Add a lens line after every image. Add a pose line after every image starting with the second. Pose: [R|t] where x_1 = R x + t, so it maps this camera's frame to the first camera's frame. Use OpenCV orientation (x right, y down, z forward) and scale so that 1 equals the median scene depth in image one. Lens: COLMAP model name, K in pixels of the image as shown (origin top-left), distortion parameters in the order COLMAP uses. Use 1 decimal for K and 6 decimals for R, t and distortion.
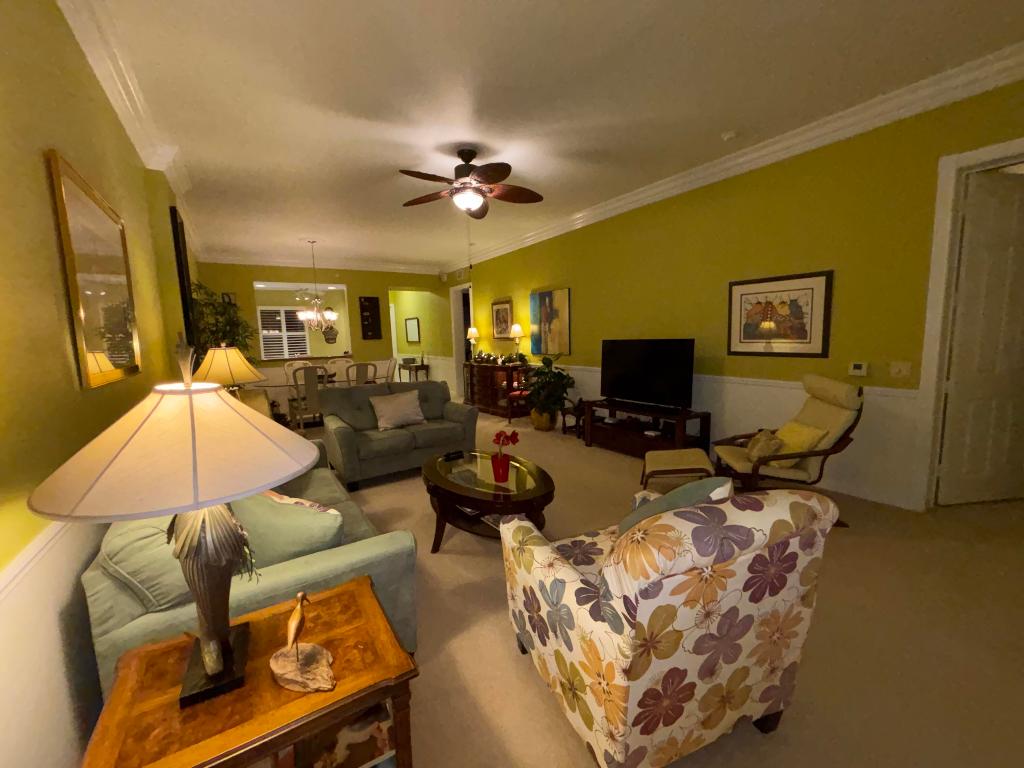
lens RADIAL K [[418.0, 0, 511.4], [0, 418.0, 379.6], [0, 0, 1]] dist [0.035262, -0.000099]
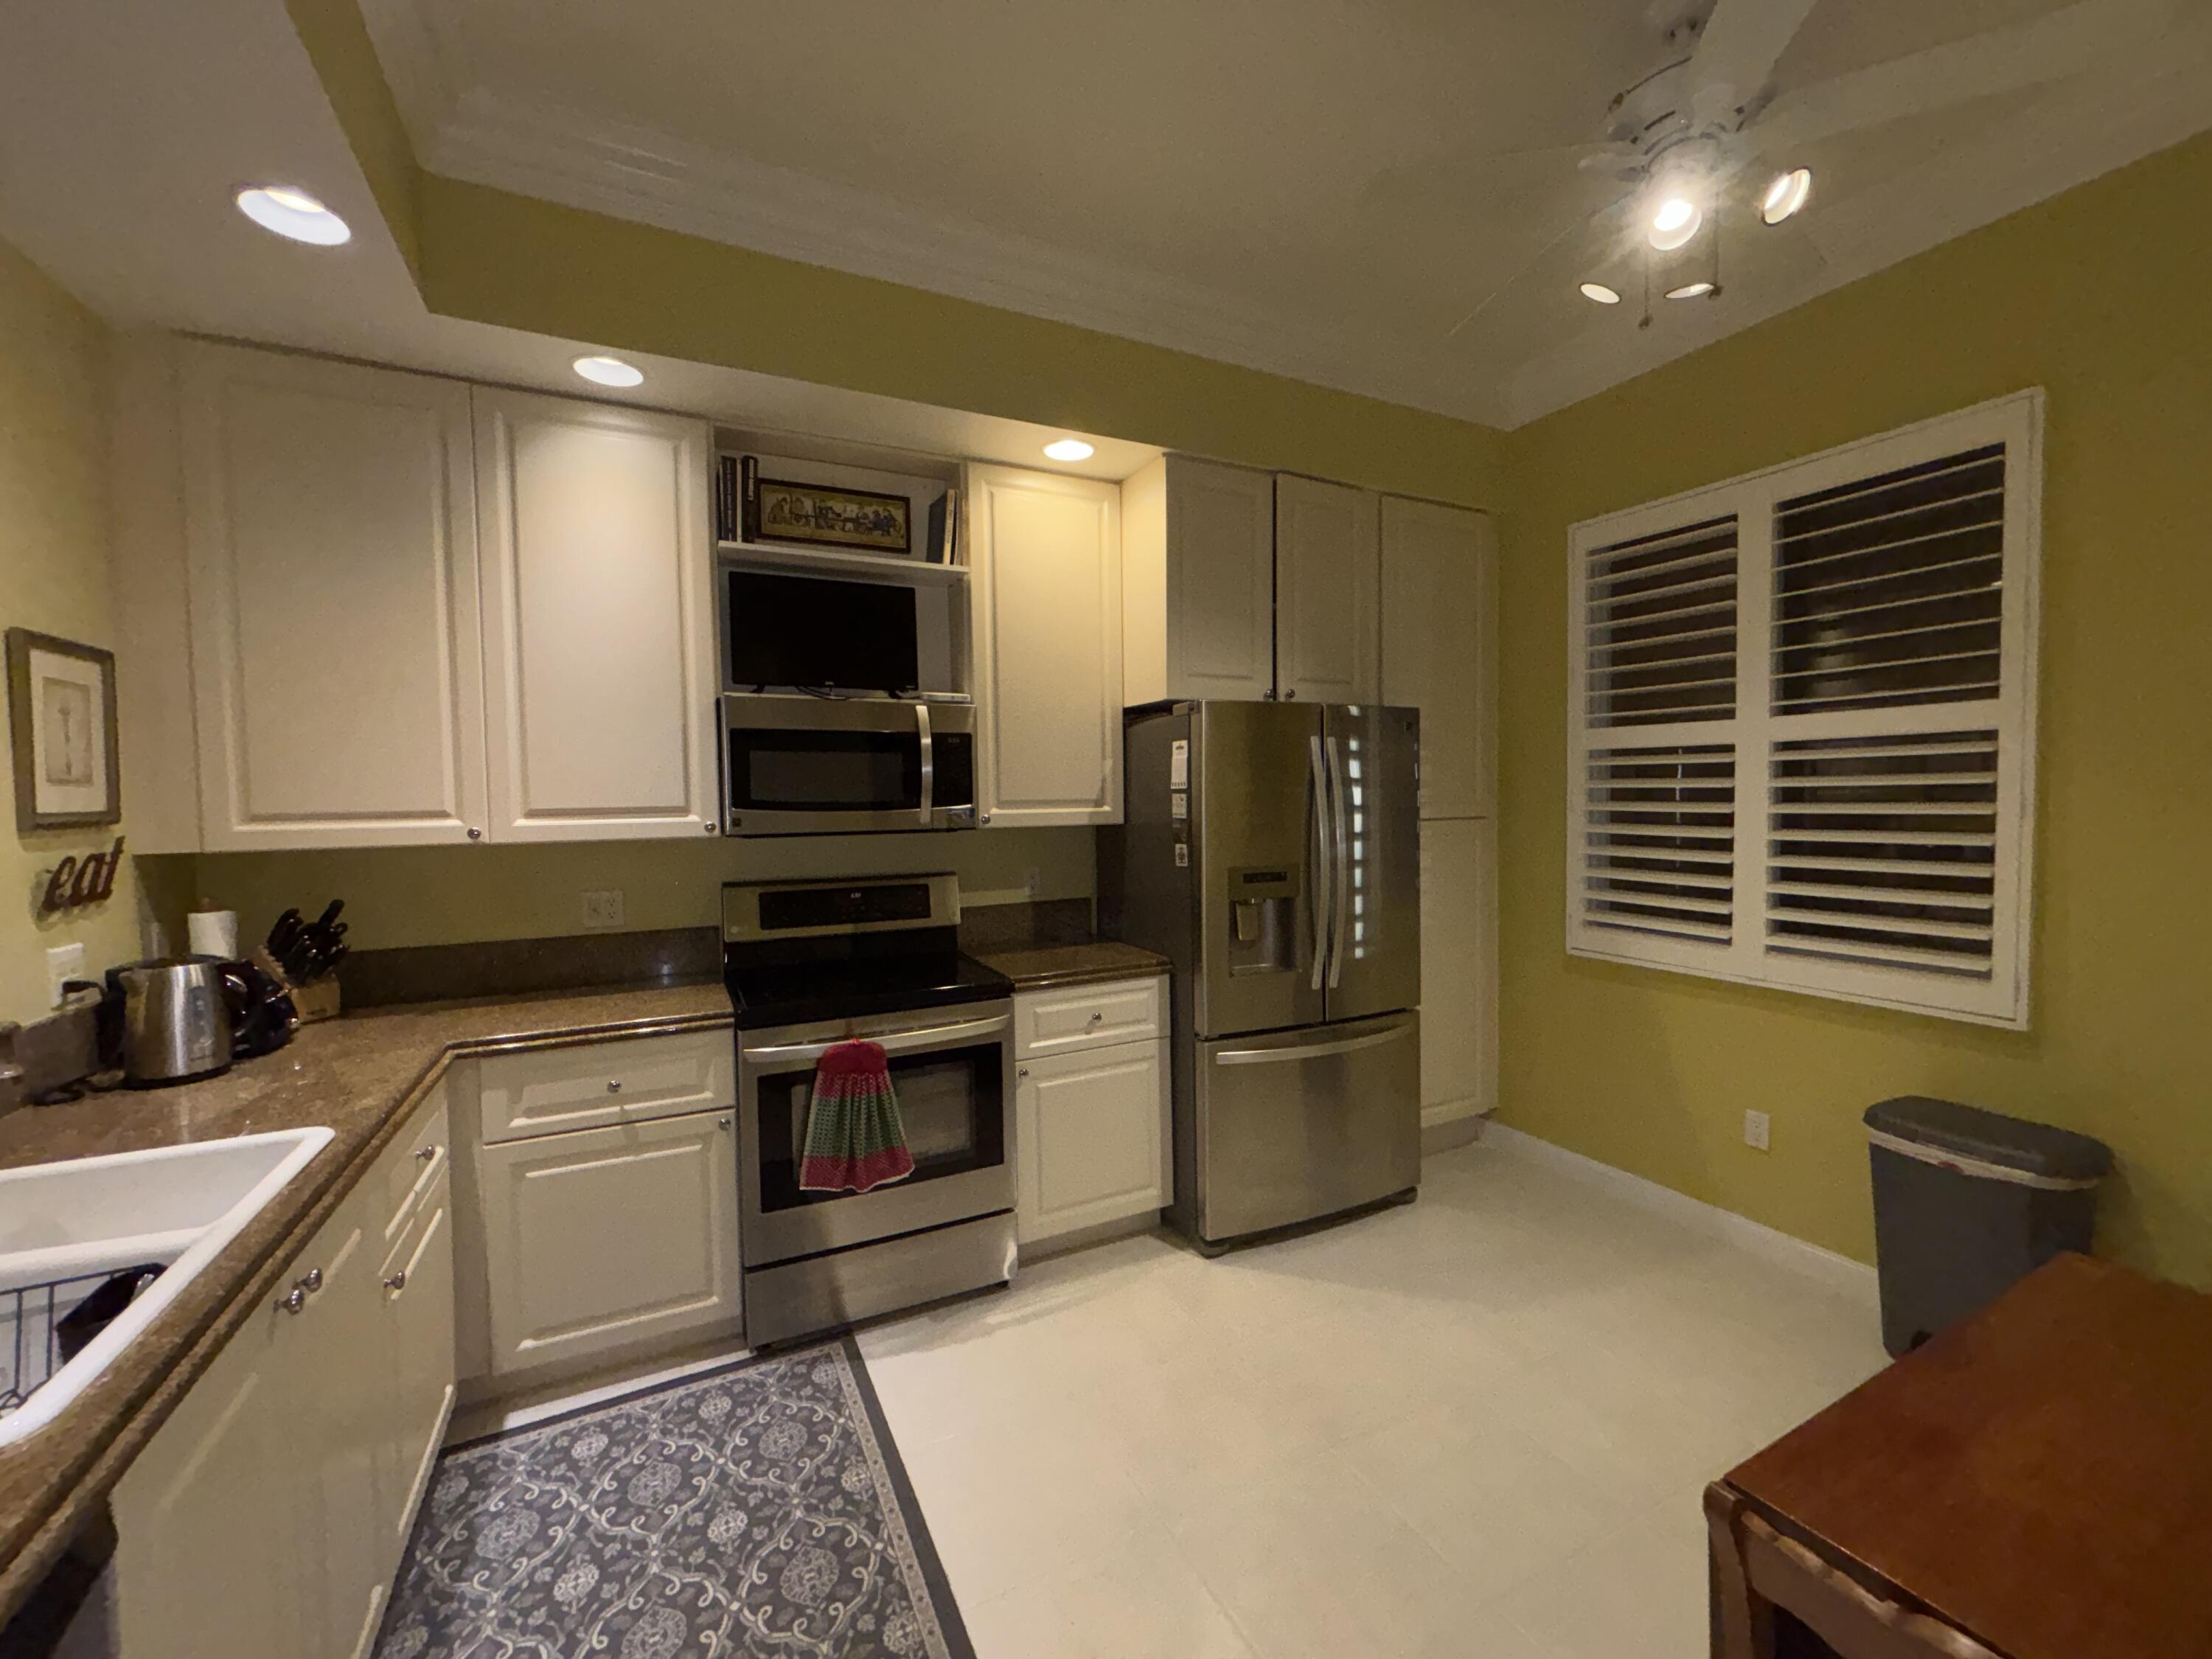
lens RADIAL K [[884.4, 0, 1106.0], [0, 884.4, 829.5], [0, 0, 1]] dist [0.016761, -0.000181]
pose [[-0.121618, 0.082499, -0.989143, -0.823199], [-0.091010, 0.991415, 0.093879, -0.245587], [0.988396, 0.101439, -0.113066, 2.383718]]
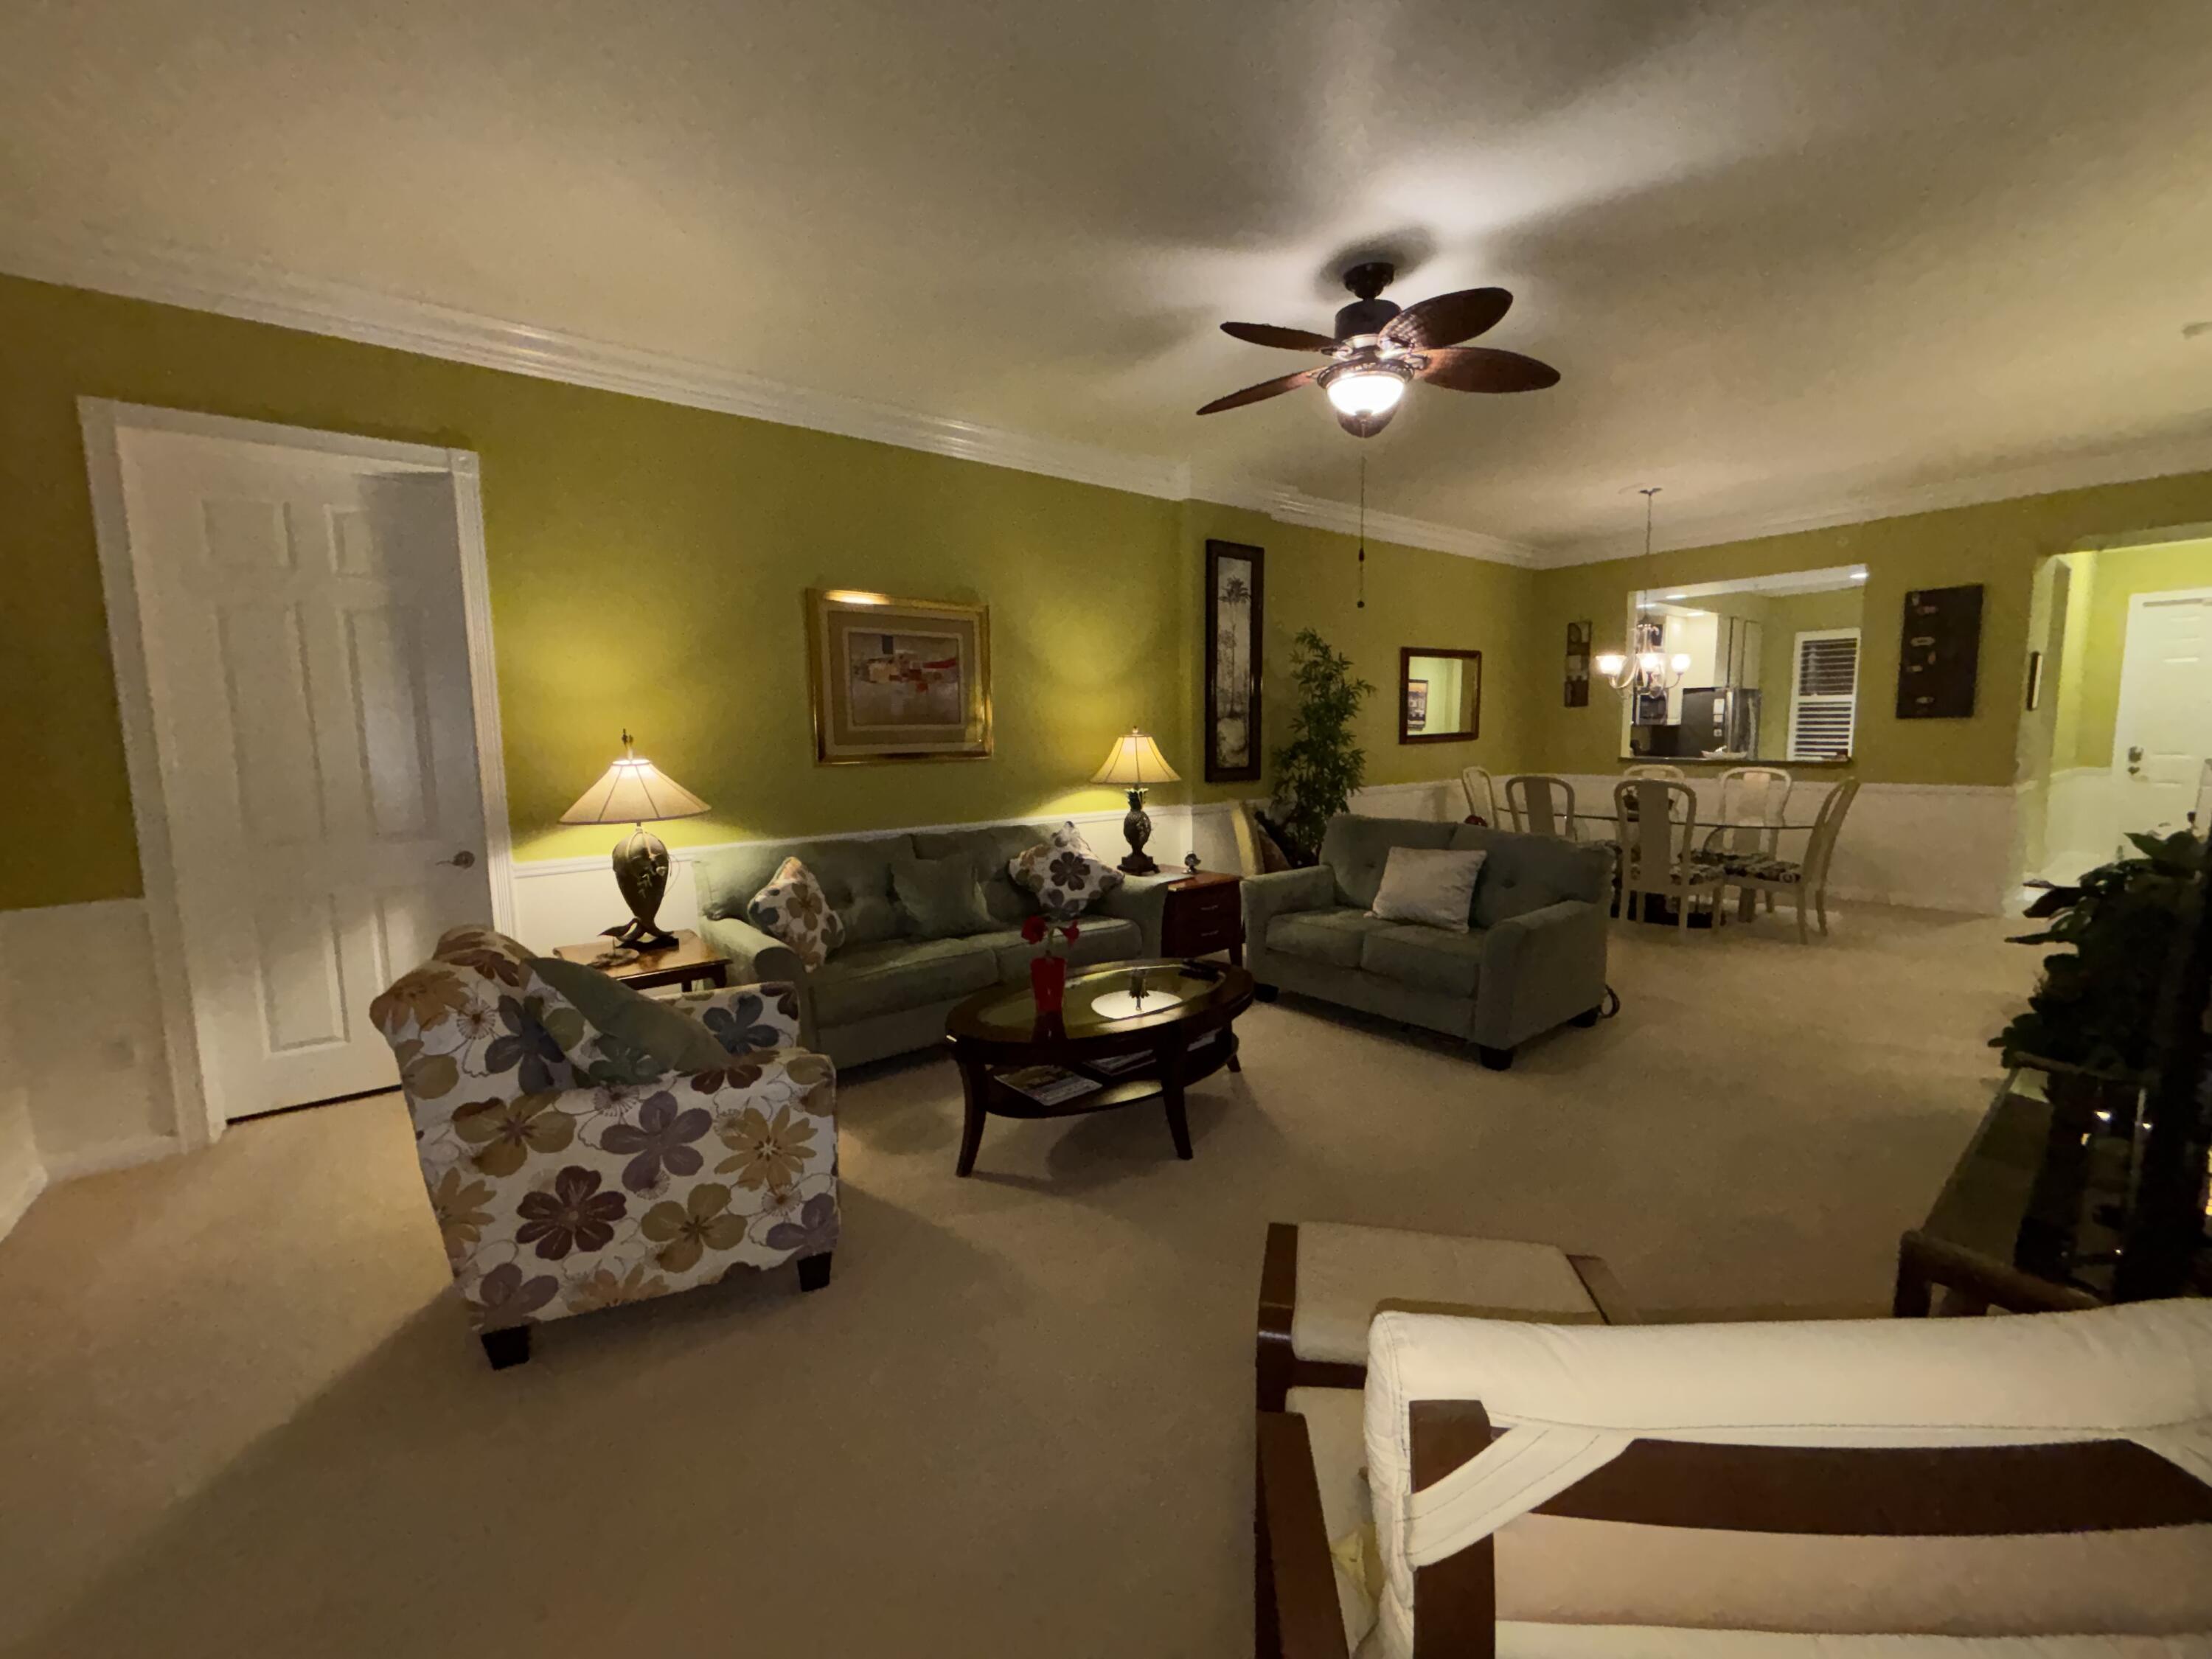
lens RADIAL K [[884.4, 0, 1106.0], [0, 884.4, 829.5], [0, 0, 1]] dist [0.016761, -0.000181]
pose [[0.084566, 0.147621, -0.985422, 0.675122], [-0.096409, 0.985537, 0.139365, -0.093286], [0.991743, 0.083218, 0.097575, 0.613090]]
